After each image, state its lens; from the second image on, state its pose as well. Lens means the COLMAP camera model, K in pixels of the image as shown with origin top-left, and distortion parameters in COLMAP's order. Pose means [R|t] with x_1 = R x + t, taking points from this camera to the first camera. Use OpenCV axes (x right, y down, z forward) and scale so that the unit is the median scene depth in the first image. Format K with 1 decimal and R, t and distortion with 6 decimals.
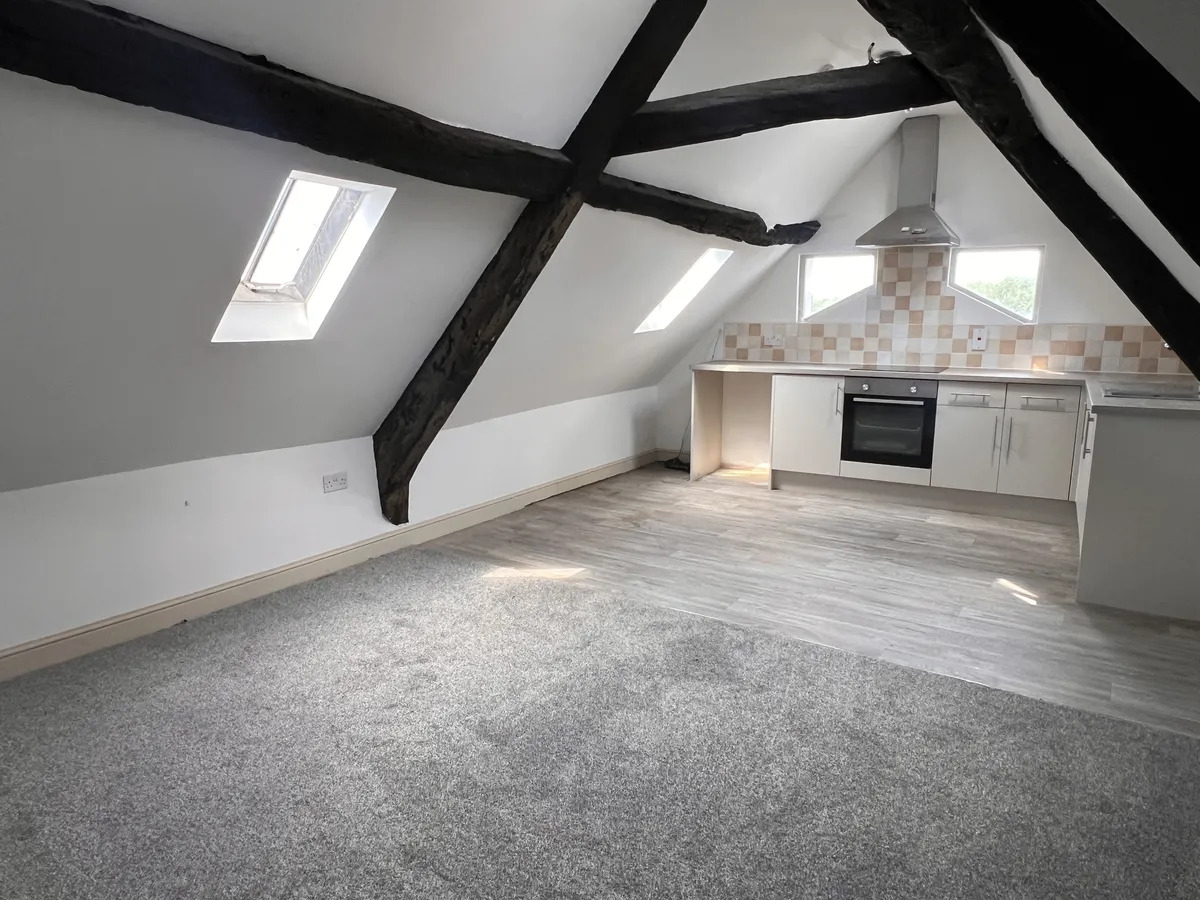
lens RADIAL K [[762.5, 0, 599.6], [0, 762.5, 450.1], [0, 0, 1]] dist [-0.002299, -0.000312]
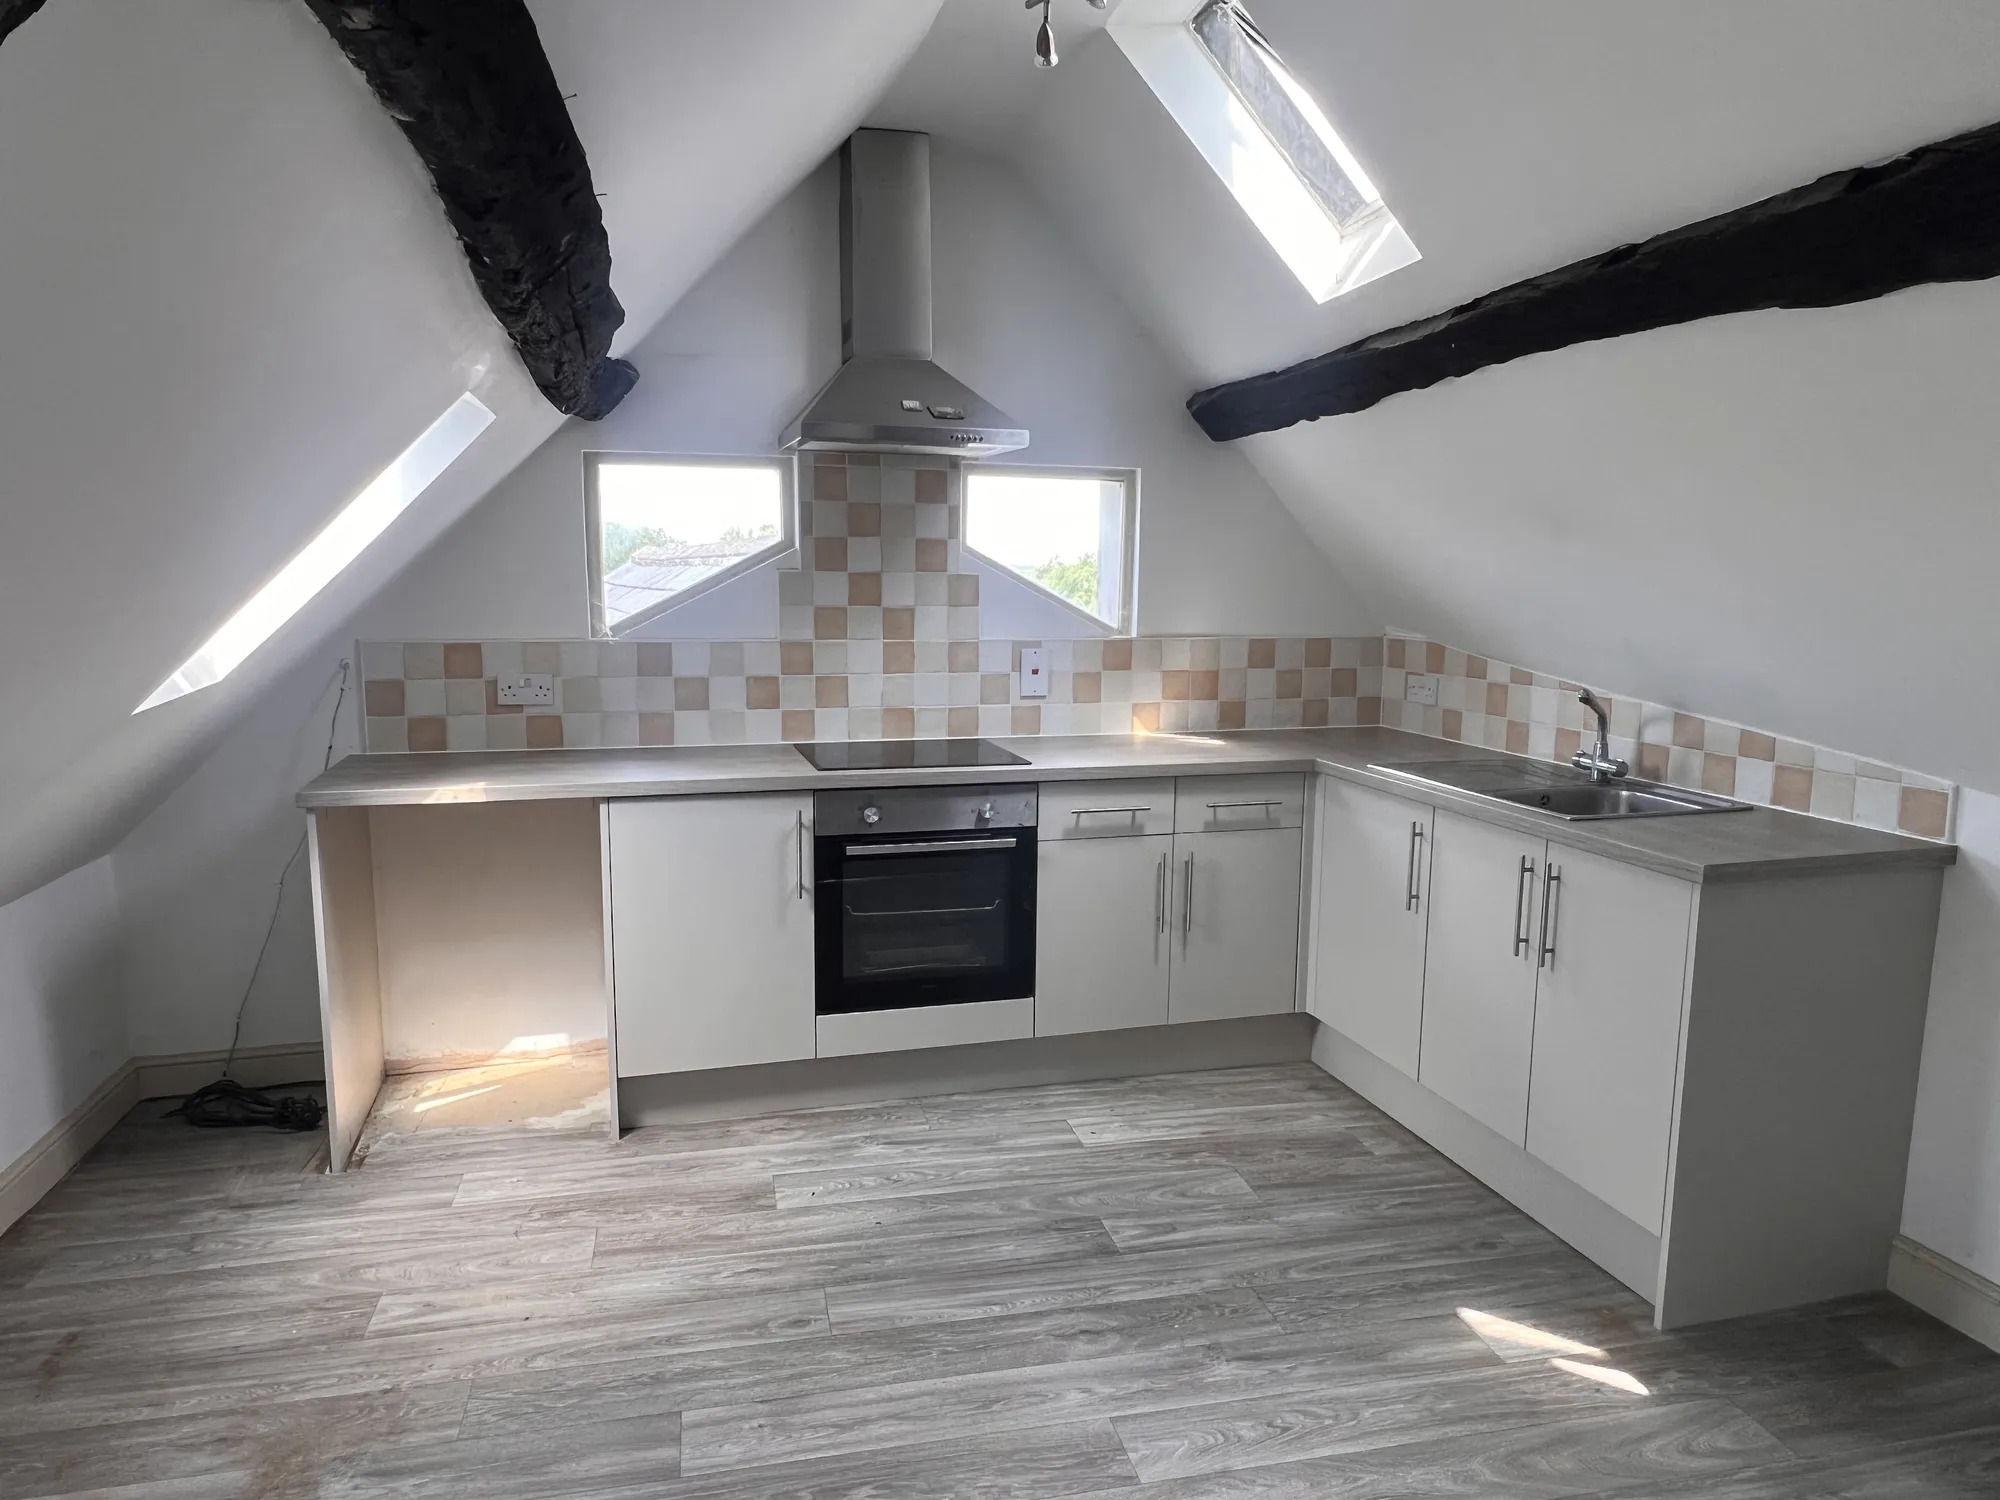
lens RADIAL K [[1270.9, 0, 995.3], [0, 1270.9, 759.0], [0, 0, 1]] dist [-0.002299, -0.000312]
pose [[0.681428, -0.093937, 0.725832, -0.057948], [0.122564, 0.992371, 0.013366, -0.108197], [-0.721549, 0.079853, 0.687743, 0.513057]]
